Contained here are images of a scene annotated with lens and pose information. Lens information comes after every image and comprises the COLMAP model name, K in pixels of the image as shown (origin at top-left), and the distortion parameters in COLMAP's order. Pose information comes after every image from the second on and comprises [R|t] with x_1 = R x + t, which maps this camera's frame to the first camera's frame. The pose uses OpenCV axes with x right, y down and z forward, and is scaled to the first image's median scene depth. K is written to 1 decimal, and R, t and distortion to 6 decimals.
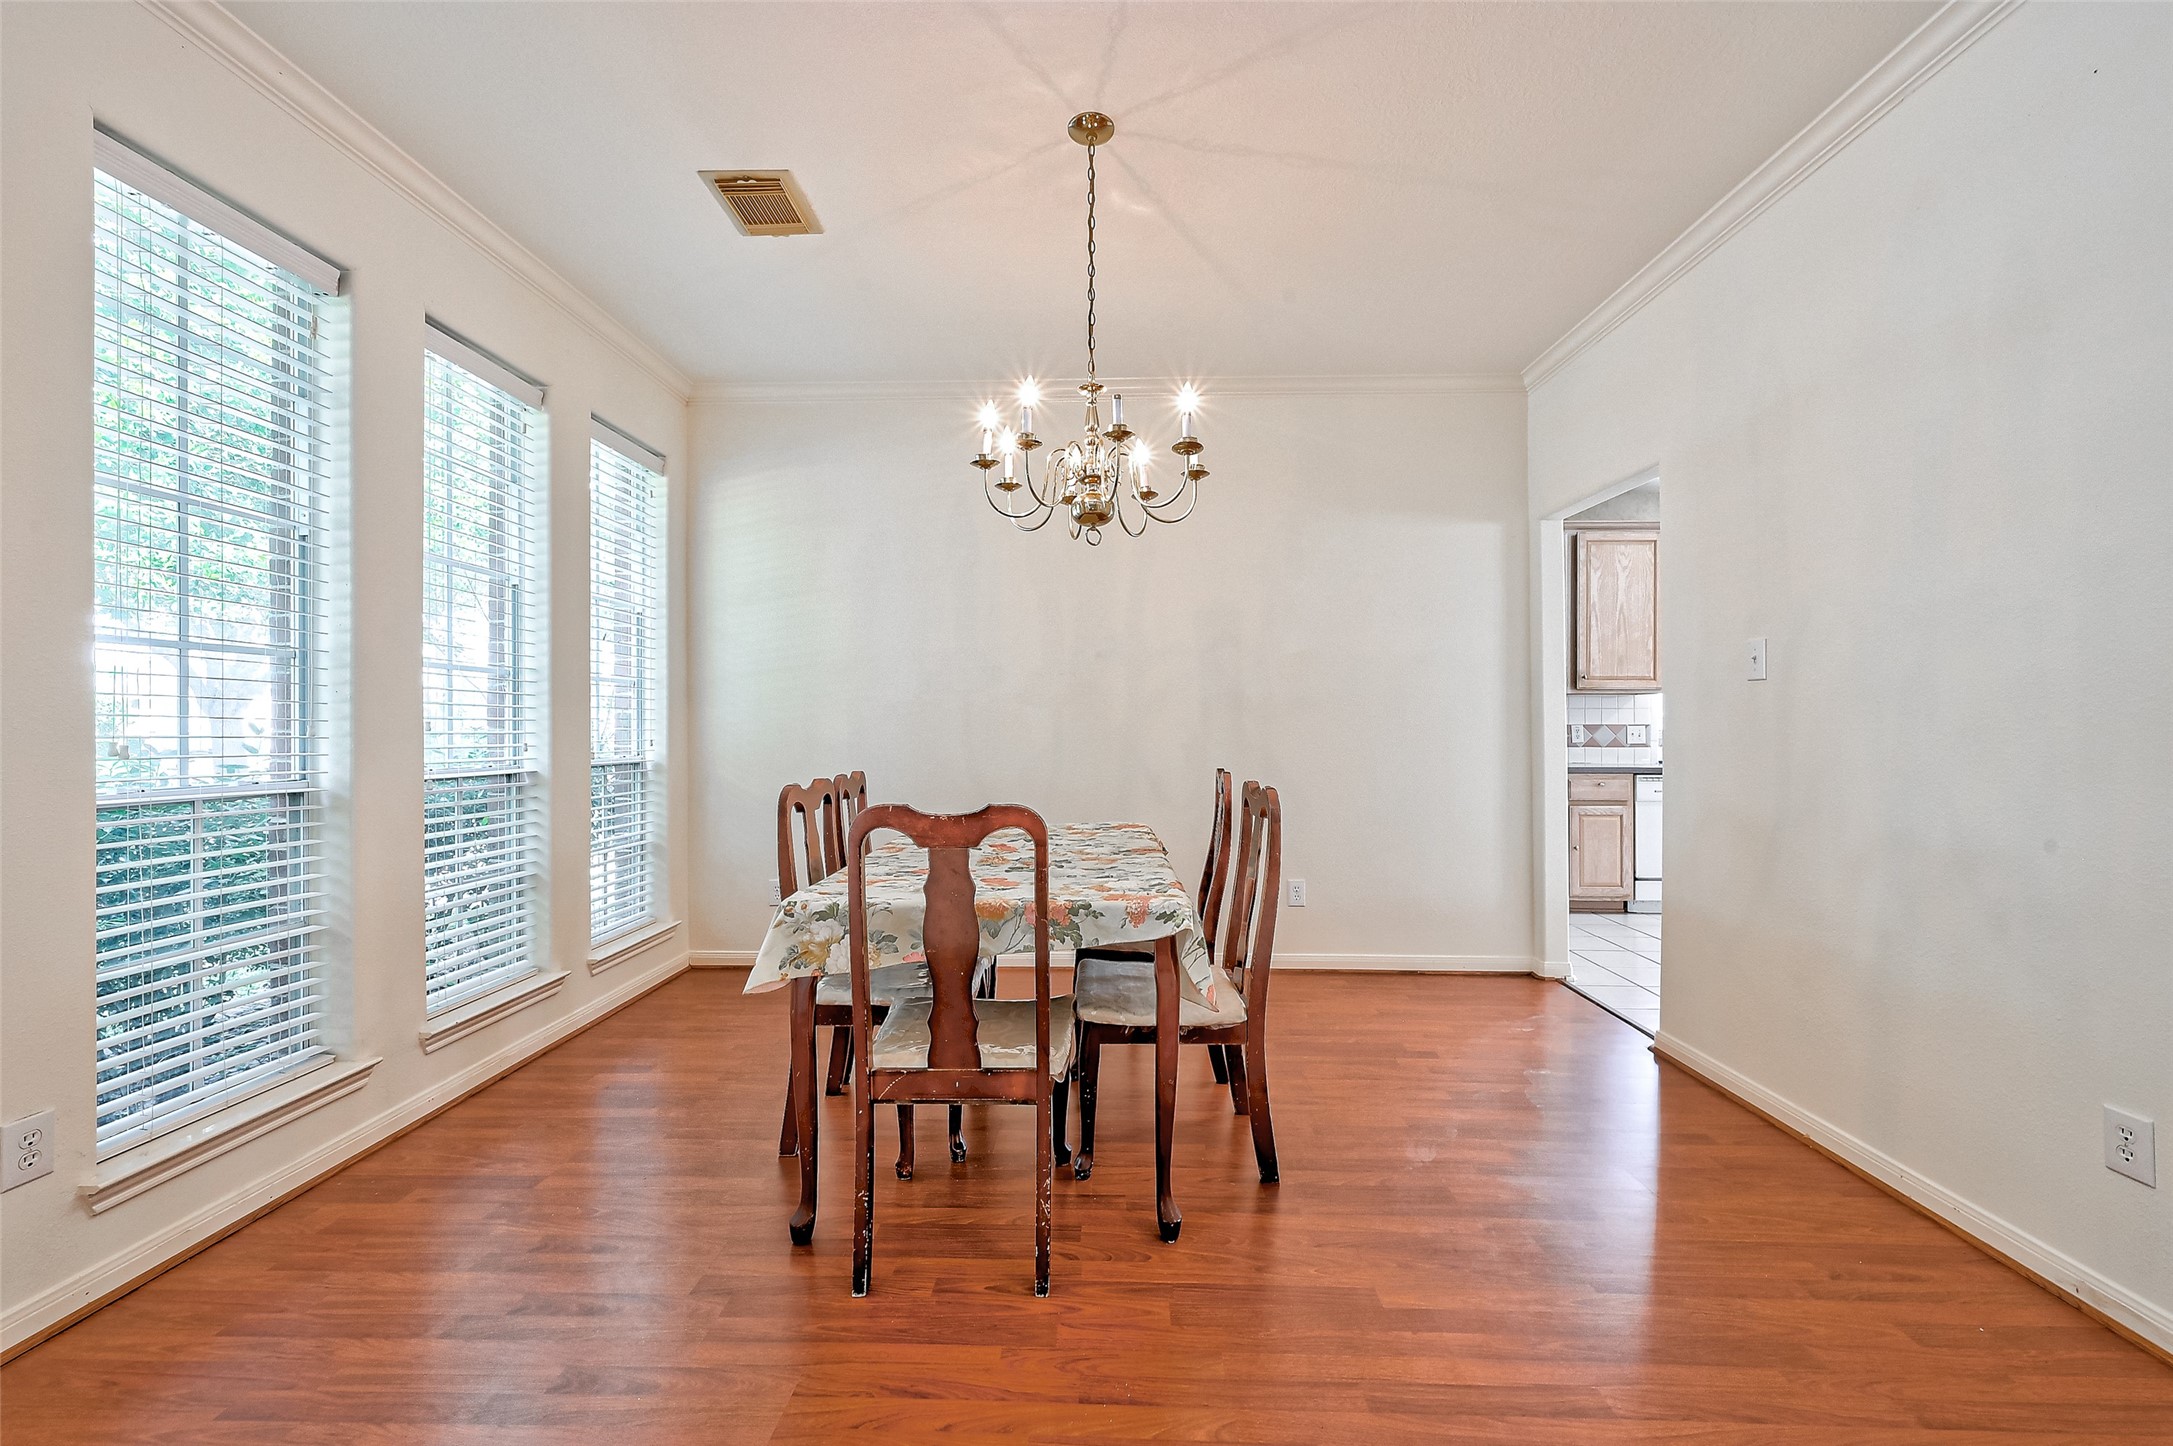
lens RADIAL K [[877.0, 0, 1085.4], [0, 877.0, 729.4], [0, 0, 1]] dist [0.001008, 0.000473]
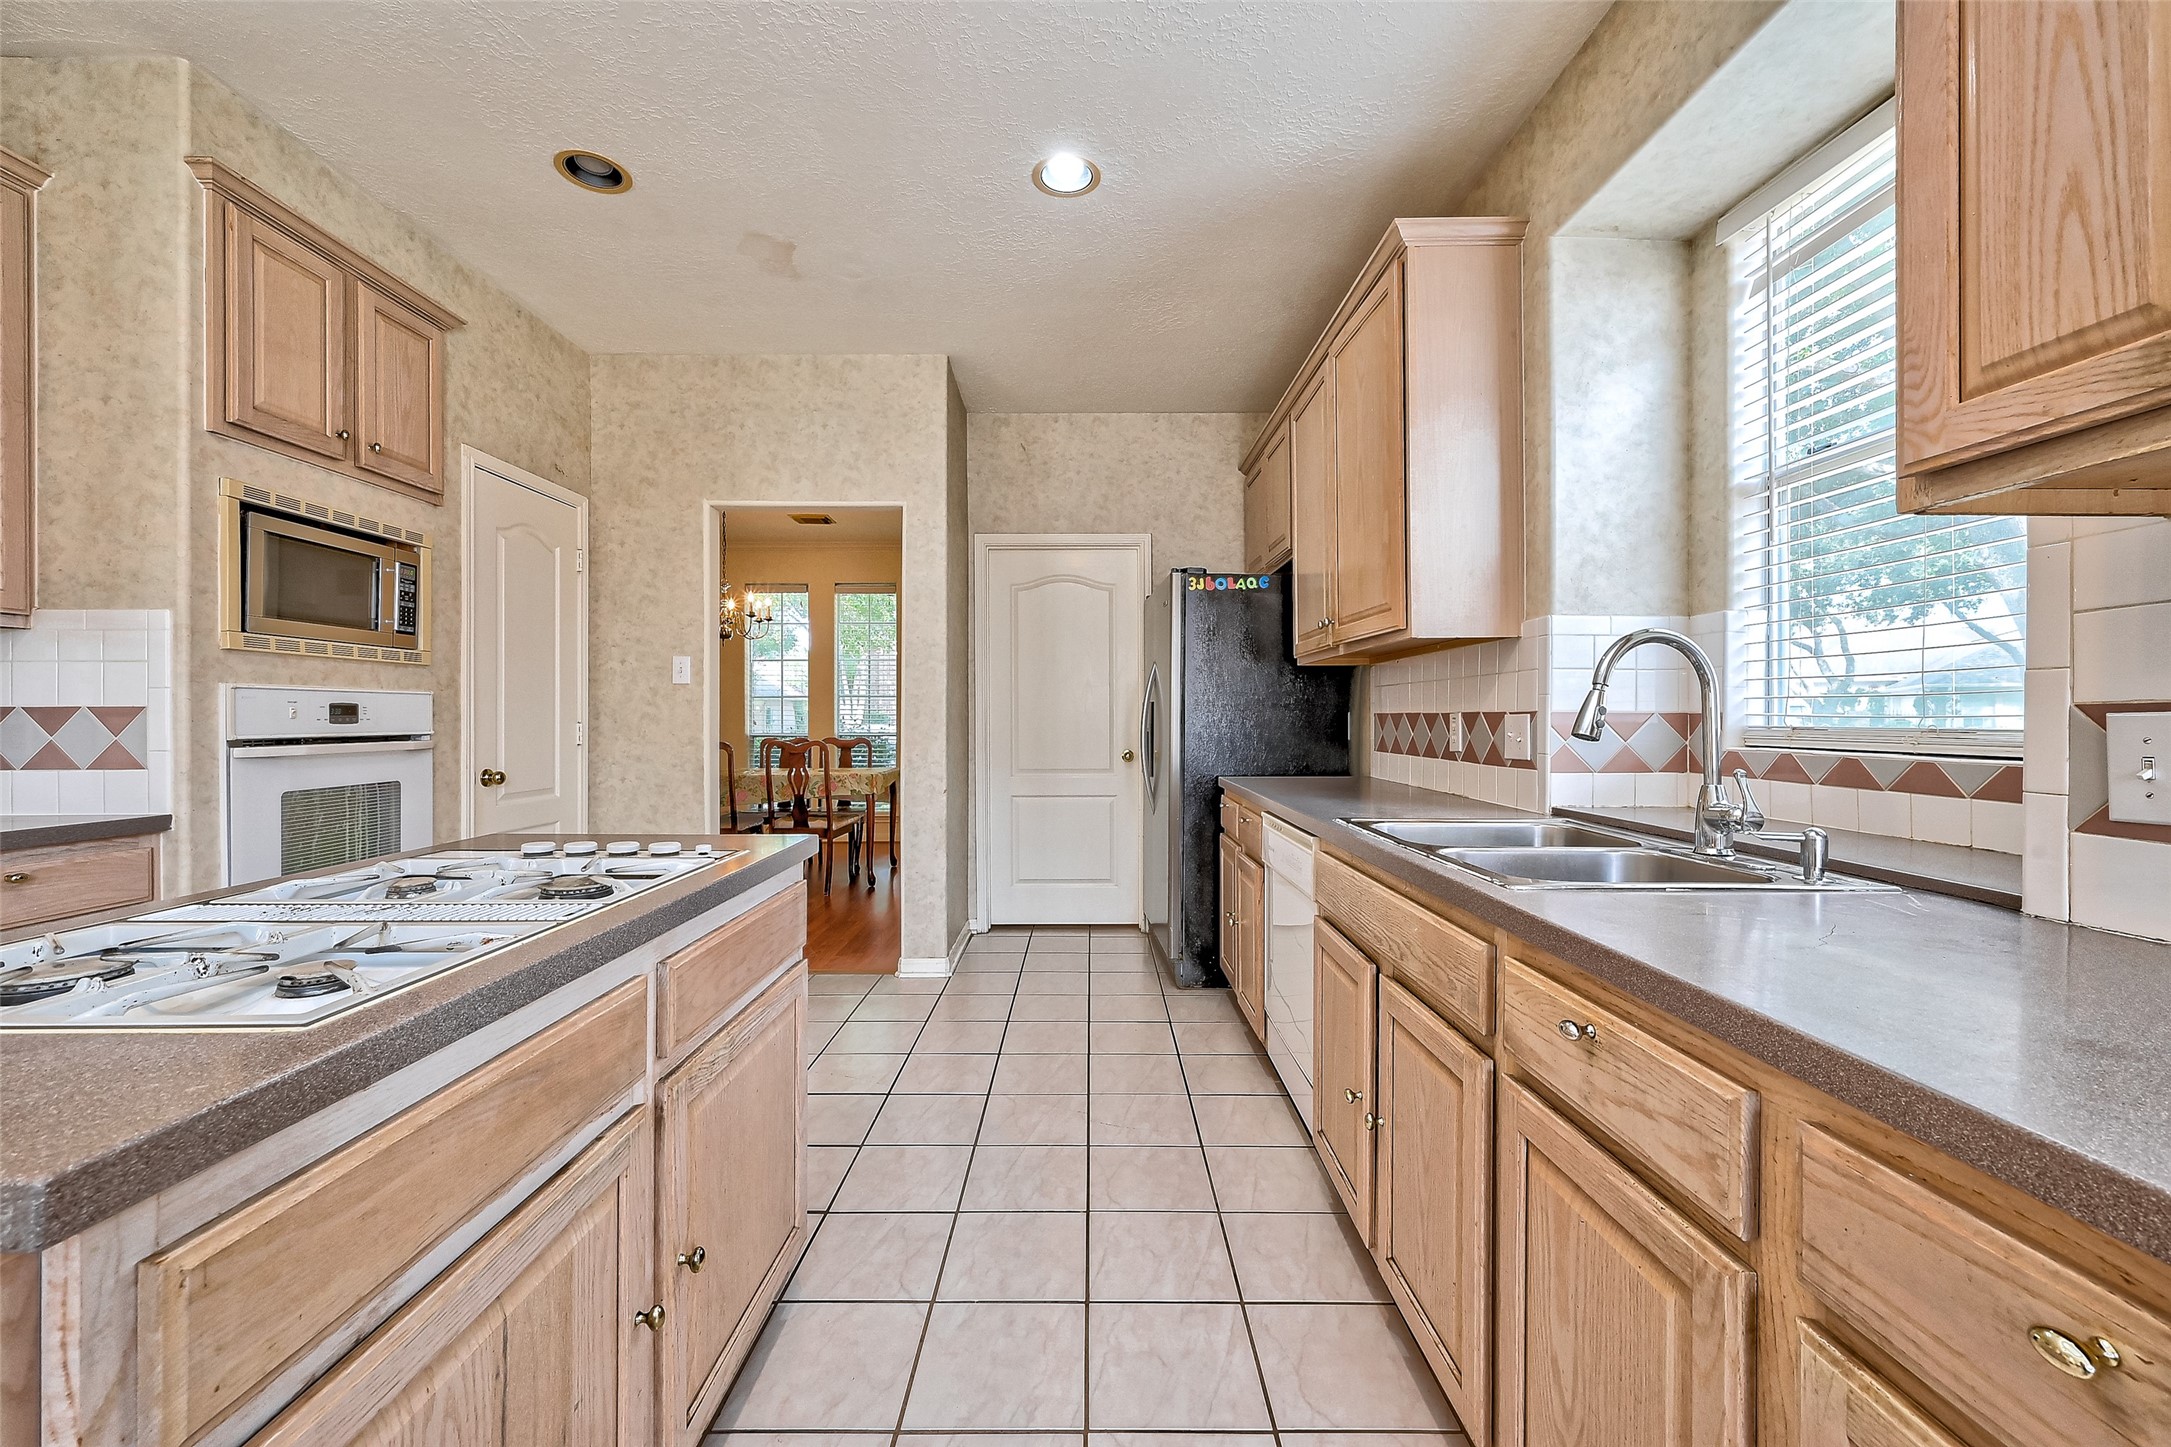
lens RADIAL K [[862.3, 0, 1074.6], [0, 862.3, 723.6], [0, 0, 1]] dist [-0.002421, -0.000132]
pose [[0.025655, 0.005205, -0.999657, 2.082514], [0.002376, 0.999983, 0.005267, -0.005733], [0.999668, -0.002510, 0.025642, 1.619049]]
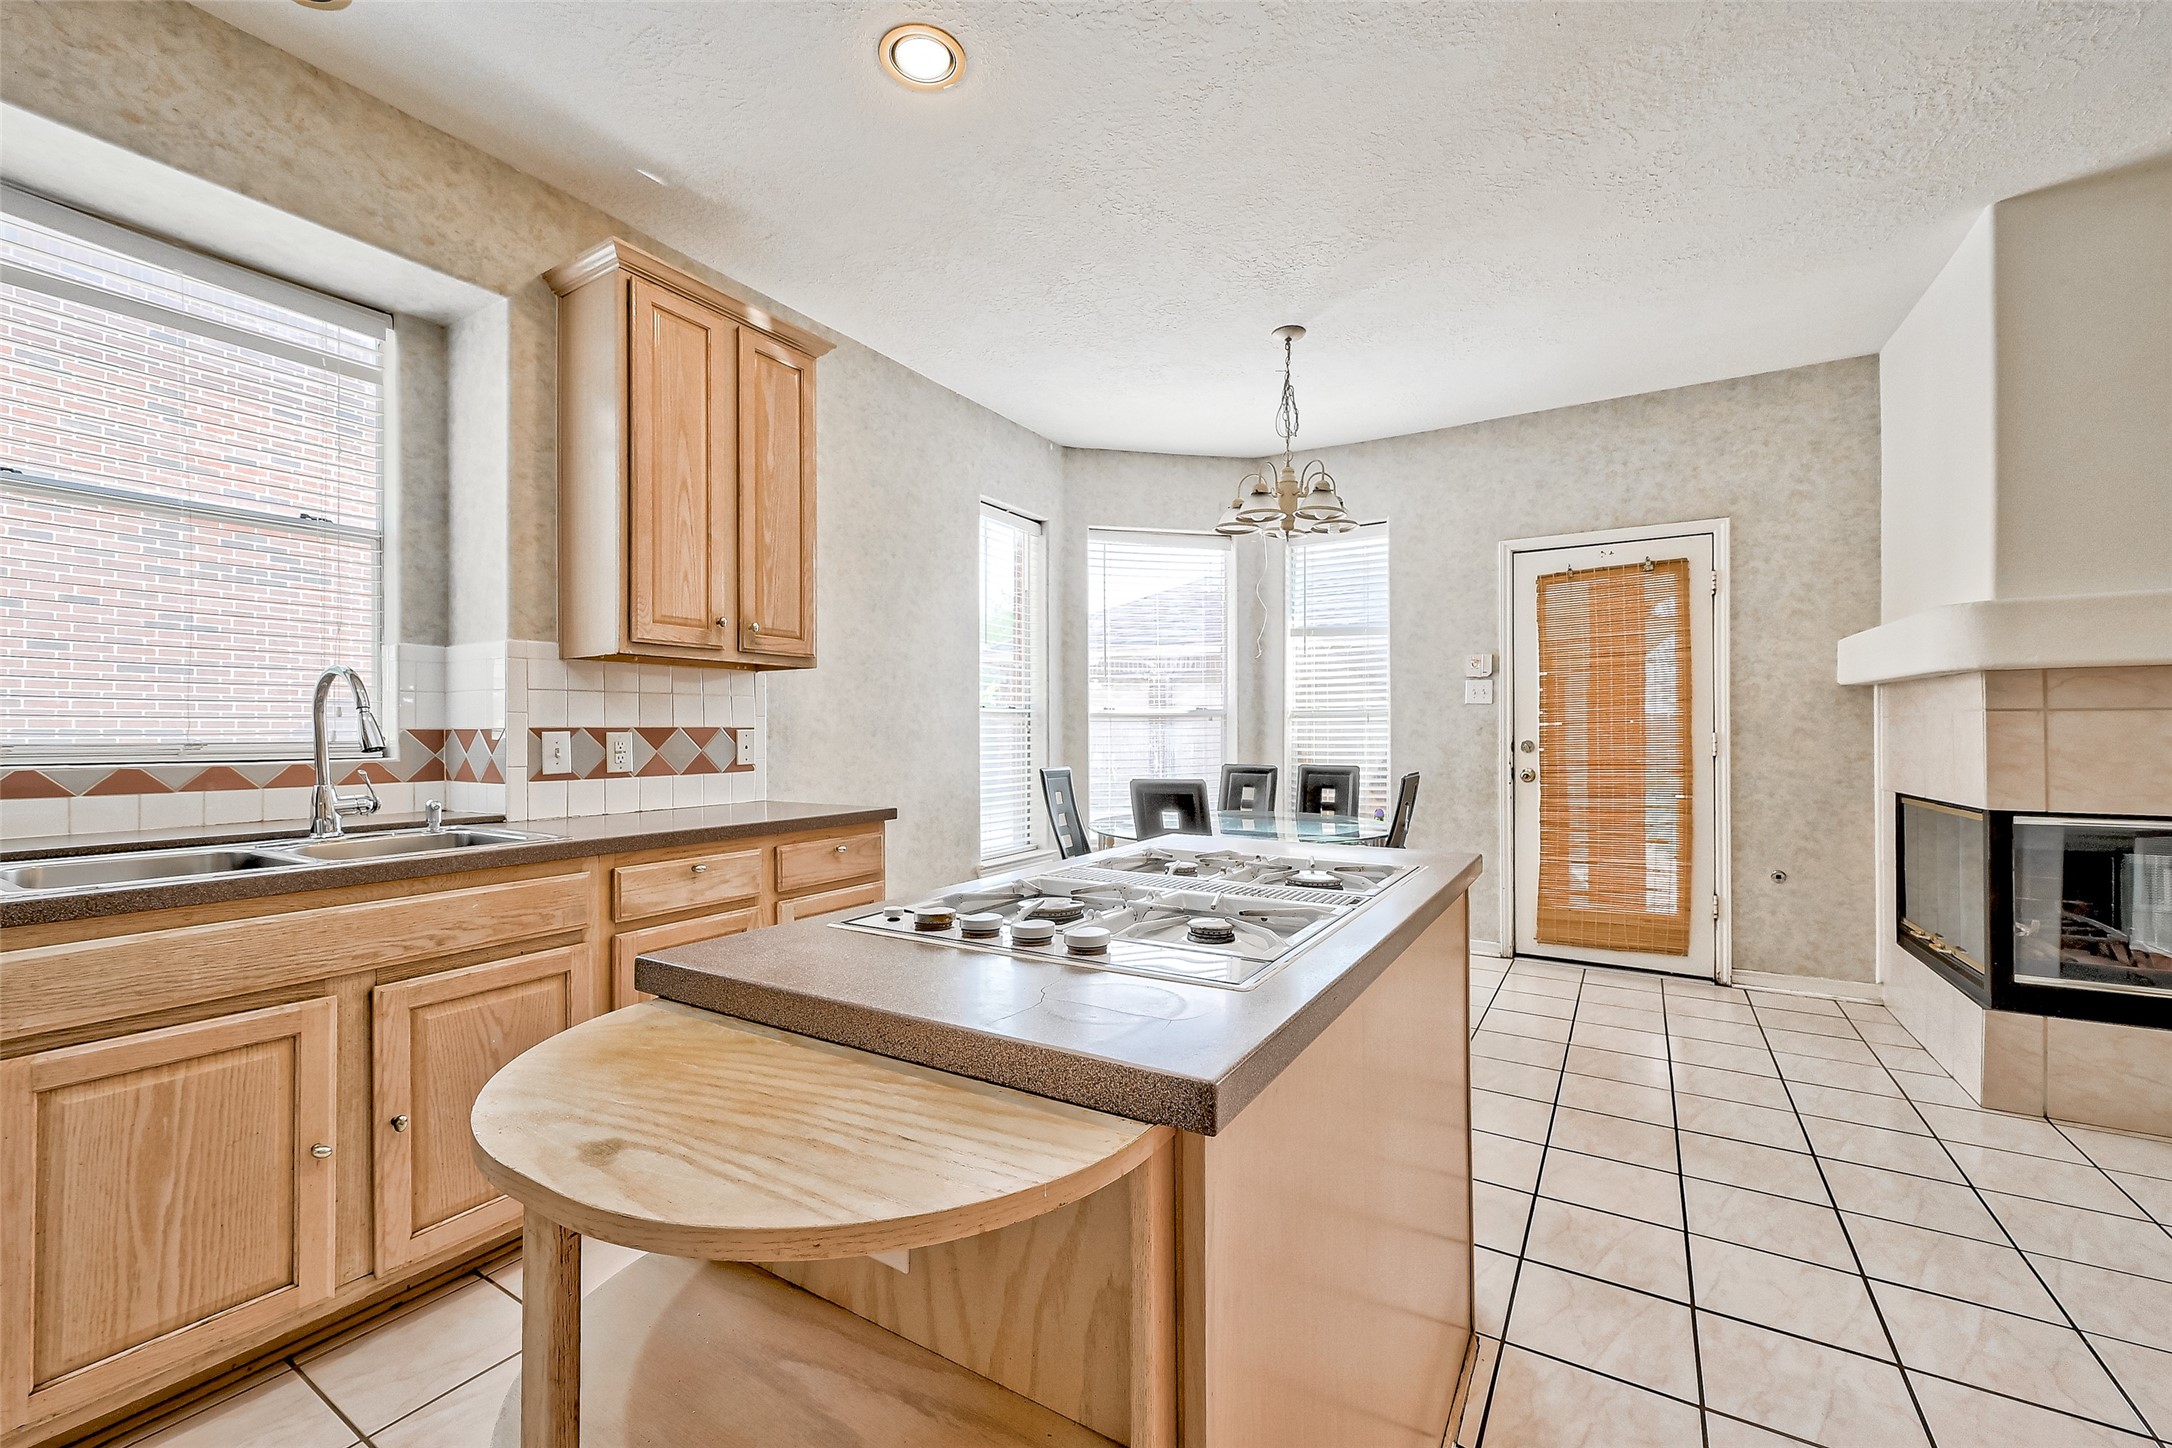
lens RADIAL K [[862.7, 0, 1080.3], [0, 862.7, 731.4], [0, 0, 1]] dist [-0.002421, -0.000132]
pose [[0.507932, -0.001176, 0.861396, 1.291380], [0.000073, 0.999999, 0.001322, -0.008818], [-0.861397, -0.000609, 0.507932, 1.150393]]
